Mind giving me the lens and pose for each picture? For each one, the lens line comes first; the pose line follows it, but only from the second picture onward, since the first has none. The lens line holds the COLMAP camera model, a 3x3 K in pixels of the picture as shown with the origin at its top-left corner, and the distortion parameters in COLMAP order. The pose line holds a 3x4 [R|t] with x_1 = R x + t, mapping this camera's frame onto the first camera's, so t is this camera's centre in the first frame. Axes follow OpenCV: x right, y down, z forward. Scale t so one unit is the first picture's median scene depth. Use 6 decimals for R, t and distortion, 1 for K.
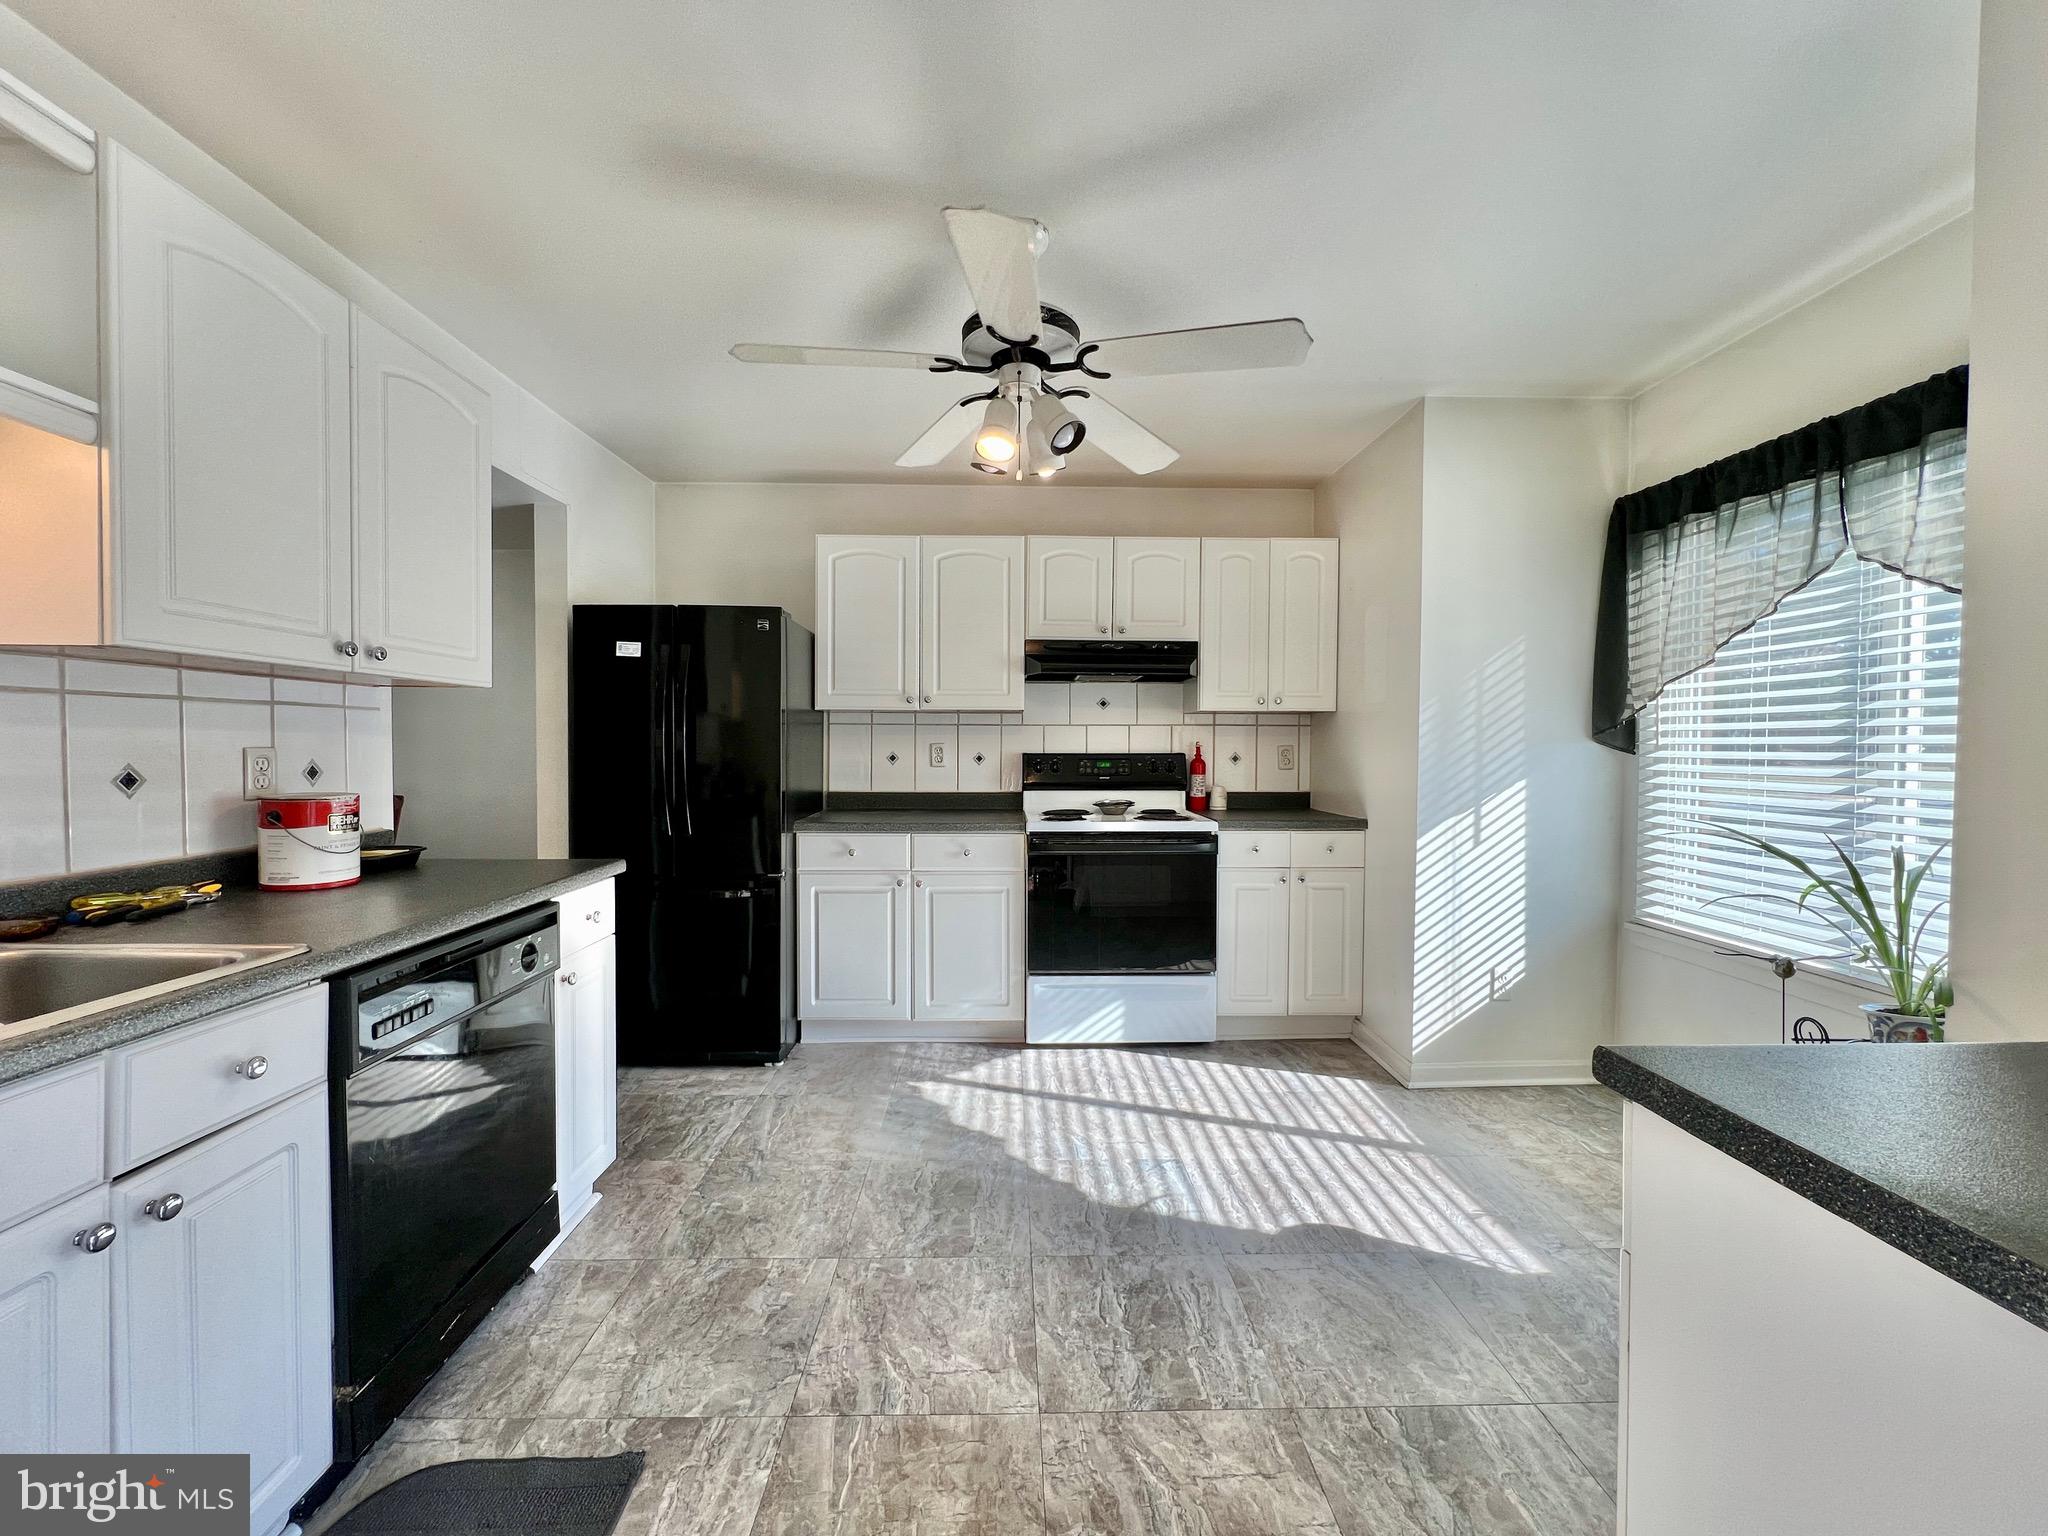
lens RADIAL K [[821.5, 0, 1017.7], [0, 821.5, 764.5], [0, 0, 1]] dist [-0.000844, 0.000630]
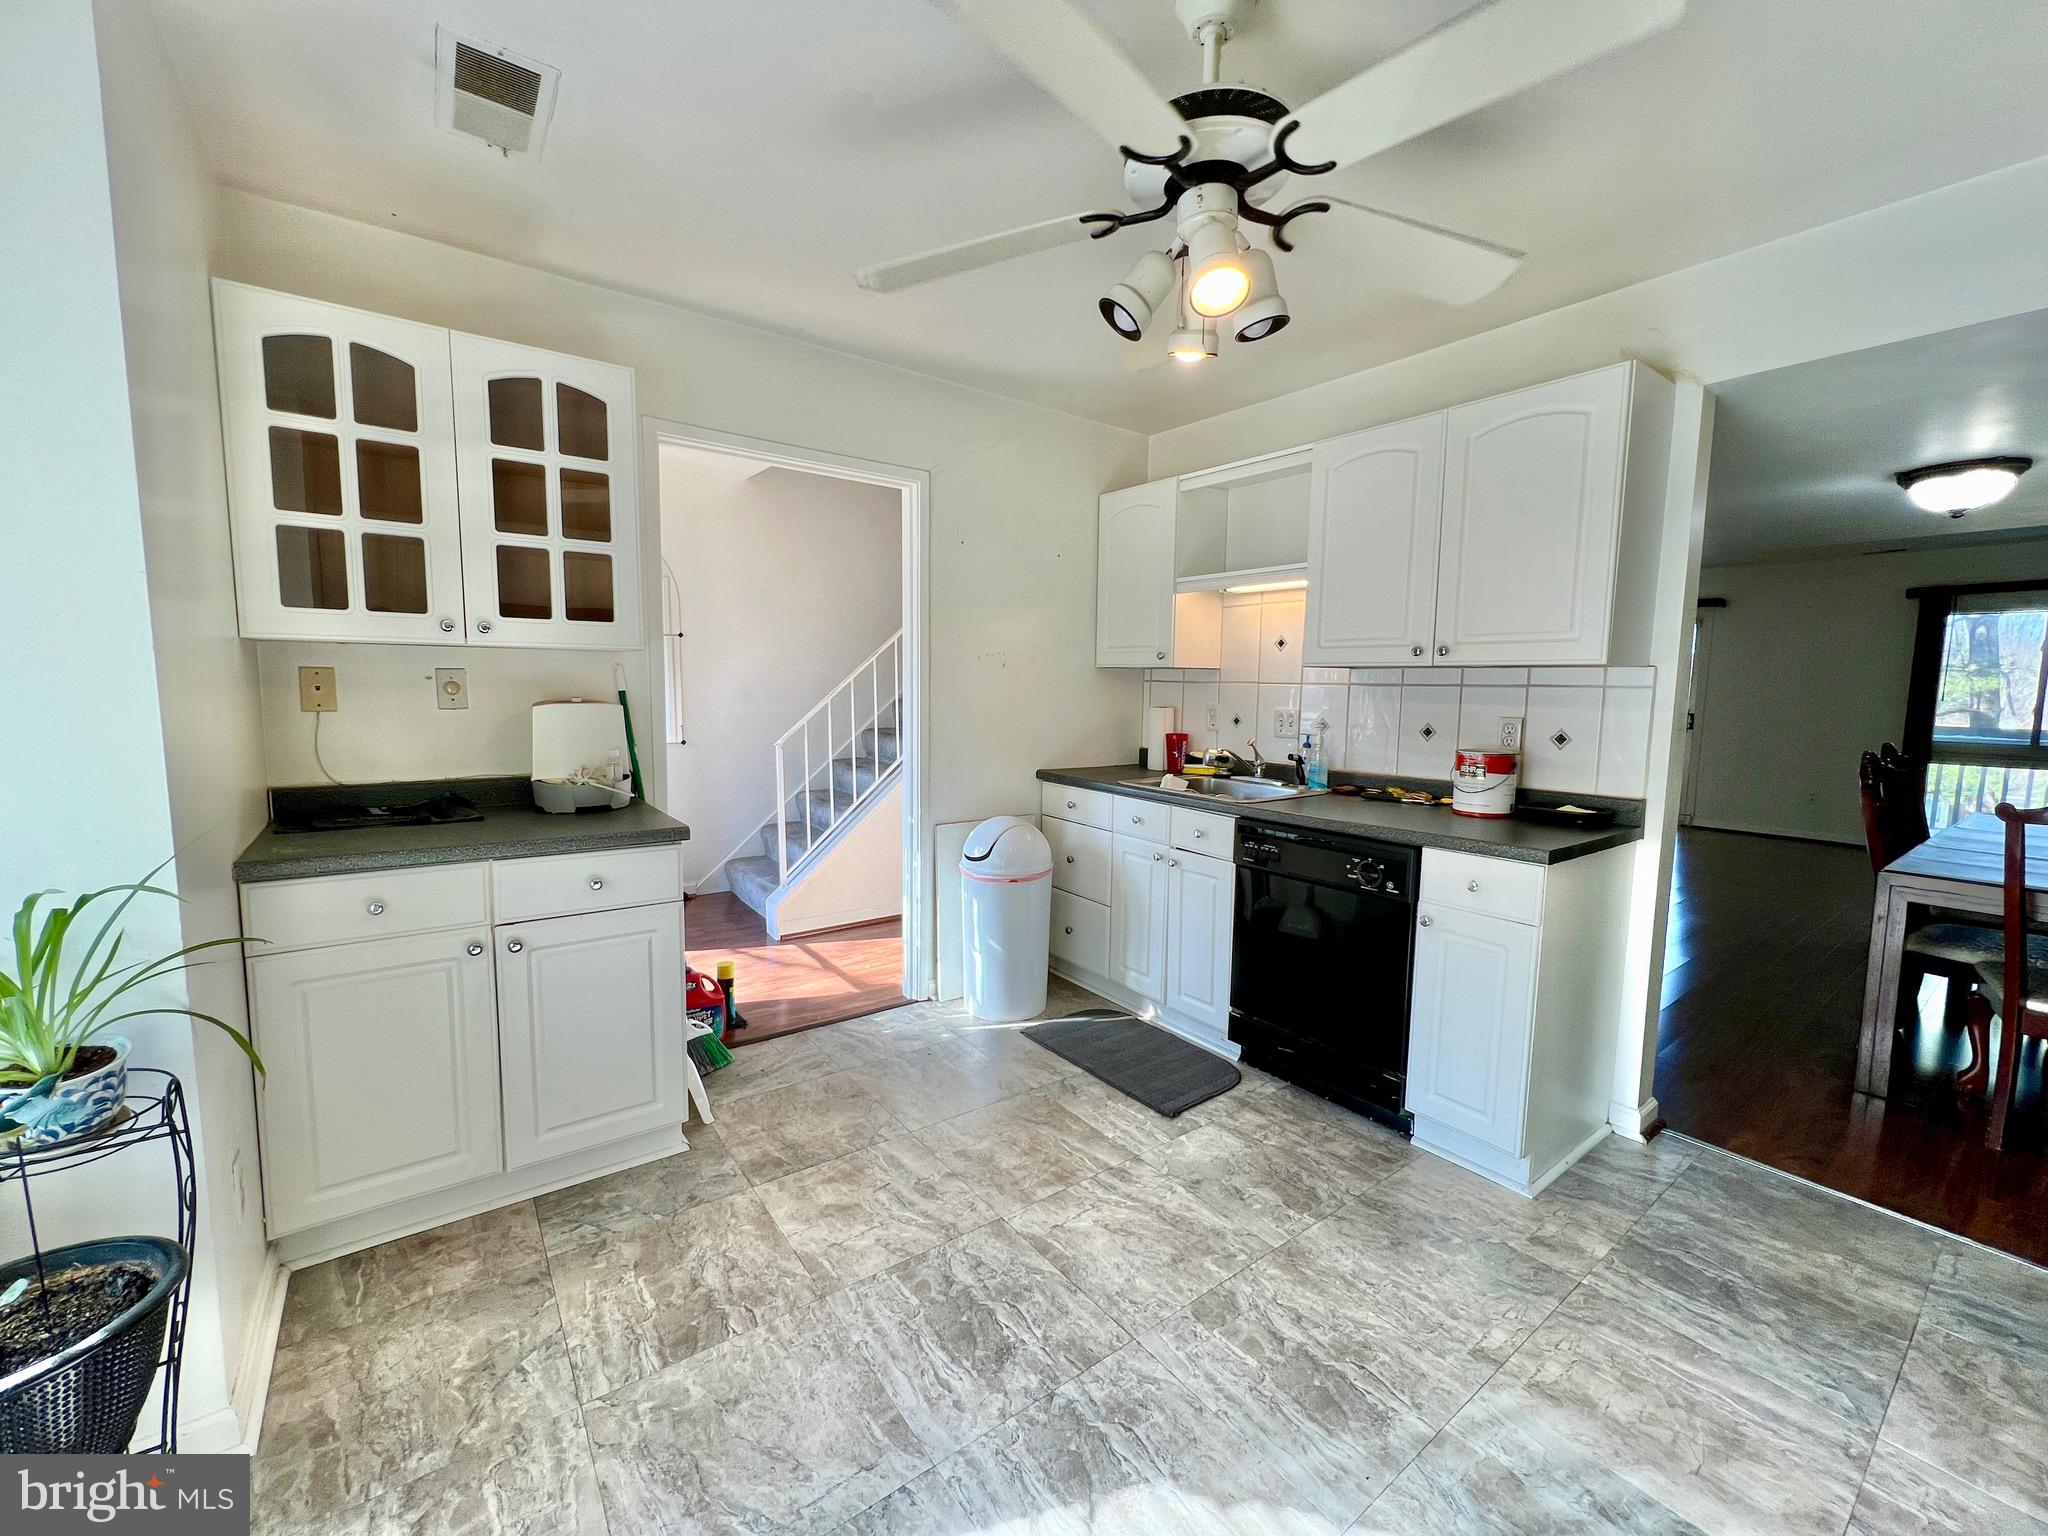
lens RADIAL K [[818.6, 0, 1021.9], [0, 818.6, 765.1], [0, 0, 1]] dist [-0.000525, 0.000161]
pose [[-0.811826, 0.043182, -0.582300, 0.400218], [-0.030857, 0.992695, 0.116637, -0.051231], [0.583083, 0.112657, -0.804563, 1.082846]]
